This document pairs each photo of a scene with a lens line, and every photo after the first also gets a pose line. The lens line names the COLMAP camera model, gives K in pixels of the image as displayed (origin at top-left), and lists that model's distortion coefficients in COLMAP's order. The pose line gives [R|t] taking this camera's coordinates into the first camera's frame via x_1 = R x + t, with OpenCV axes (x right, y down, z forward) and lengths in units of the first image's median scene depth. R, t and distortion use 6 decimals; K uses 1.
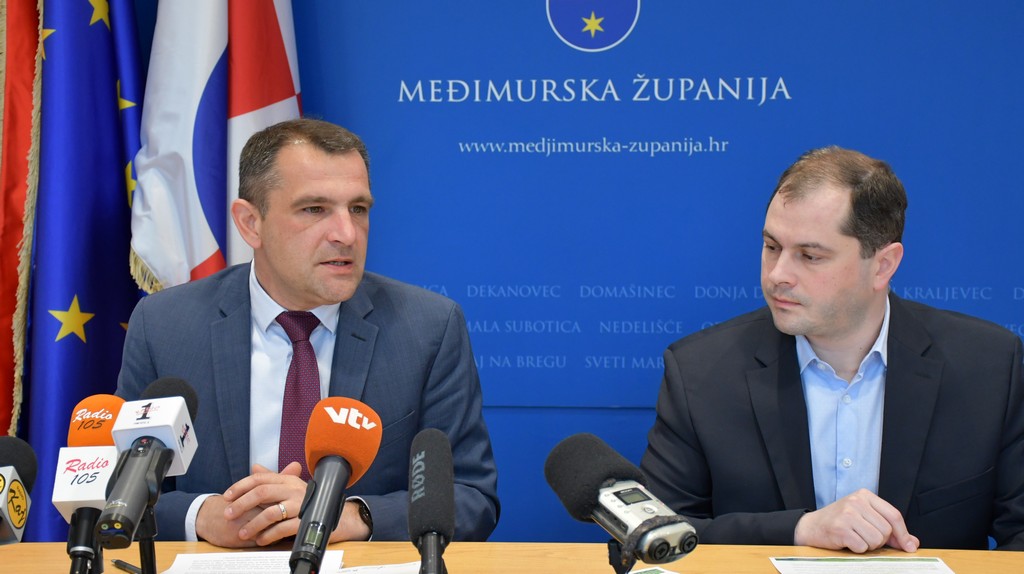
lens RADIAL K [[1758.0, 0, 512.0], [0, 1758.0, 287.0], [0, 0, 1]] dist [0.218369, 0.959986]
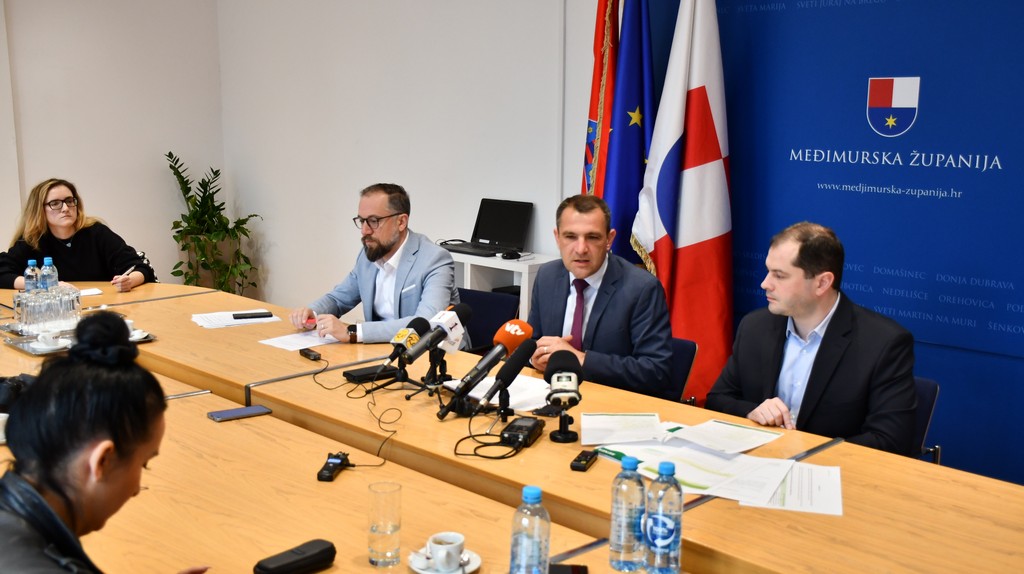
lens RADIAL K [[1074.0, 0, 512.0], [0, 1074.0, 287.0], [0, 0, 1]] dist [0.009094, 0.028128]
pose [[0.765498, 0.114093, -0.633242, 0.485772], [-0.056366, 0.992261, 0.110640, -0.086404], [0.640964, -0.049002, 0.766005, -0.087536]]
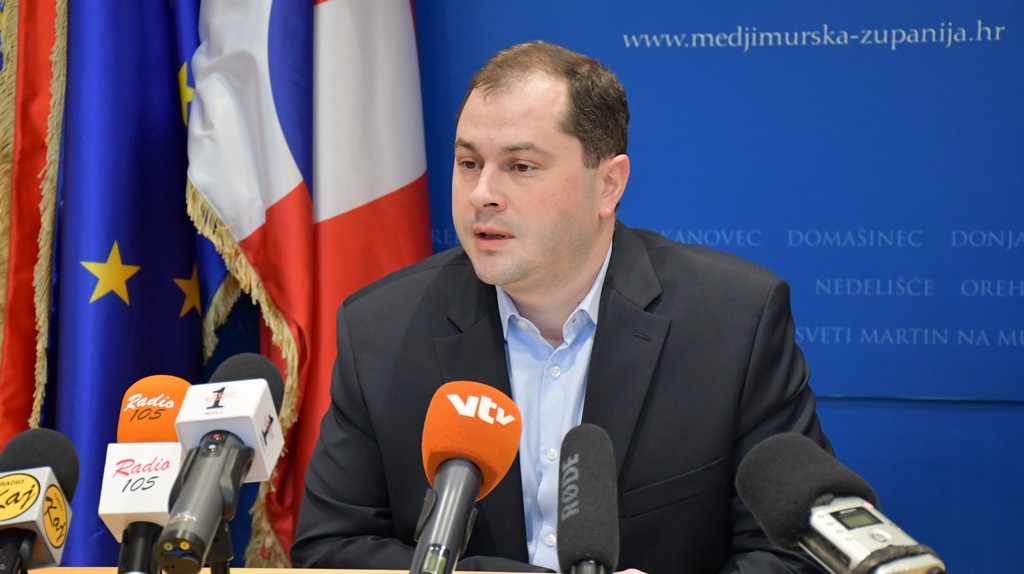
lens RADIAL K [[2460.2, 0, 512.0], [0, 2460.2, 287.0], [0, 0, 1]] dist [0.629790, 0.699558]
pose [[0.997291, 0.003592, -0.073476, -0.000017], [-0.001669, 0.999655, 0.026223, -0.004105], [0.073545, -0.026030, 0.996952, -0.038325]]
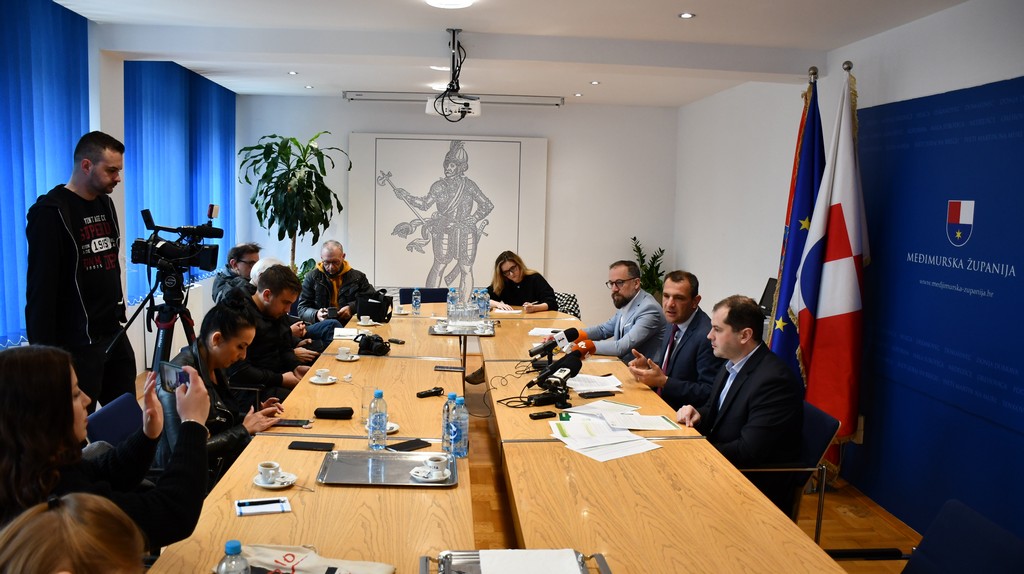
lens RADIAL K [[803.8, 0, 512.0], [0, 803.8, 287.0], [0, 0, 1]] dist [-0.005453, -0.131743]
pose [[0.178773, 0.116022, -0.977026, 0.998360], [-0.095779, 0.990359, 0.100080, -0.136110], [0.979217, 0.075687, 0.188162, 0.267762]]
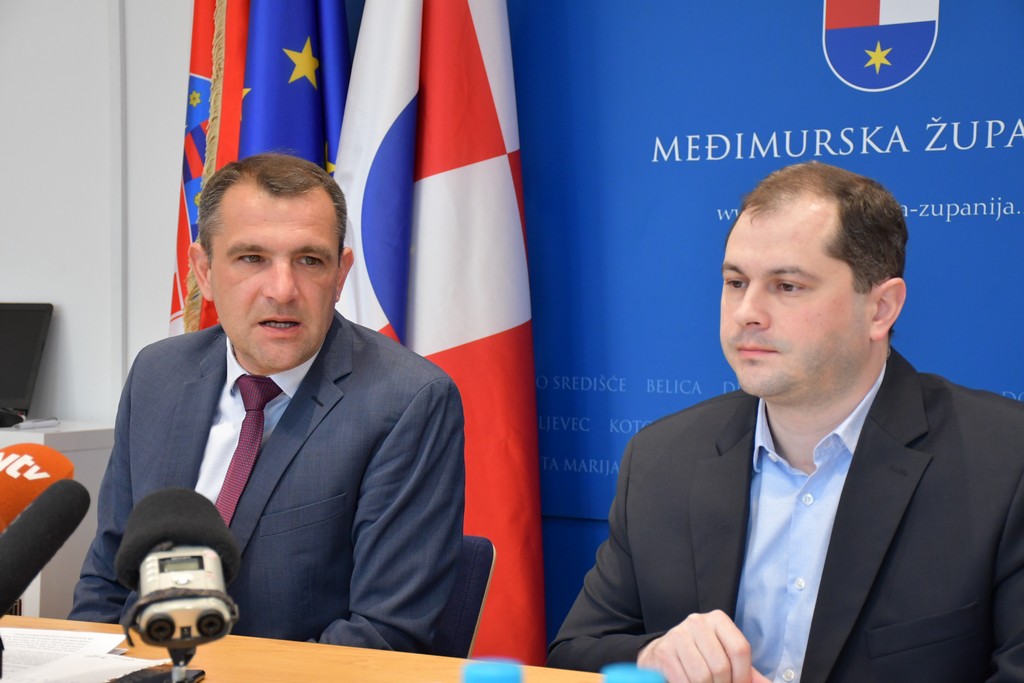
lens RADIAL K [[1993.9, 0, 512.0], [0, 1993.9, 341.5], [0, 0, 1]] dist [0.379857, 0.360778]
pose [[0.900825, 0.018978, -0.433767, 0.314442], [-0.041636, 0.998216, -0.042794, 0.026568], [0.432181, 0.056610, 0.900008, 0.118466]]
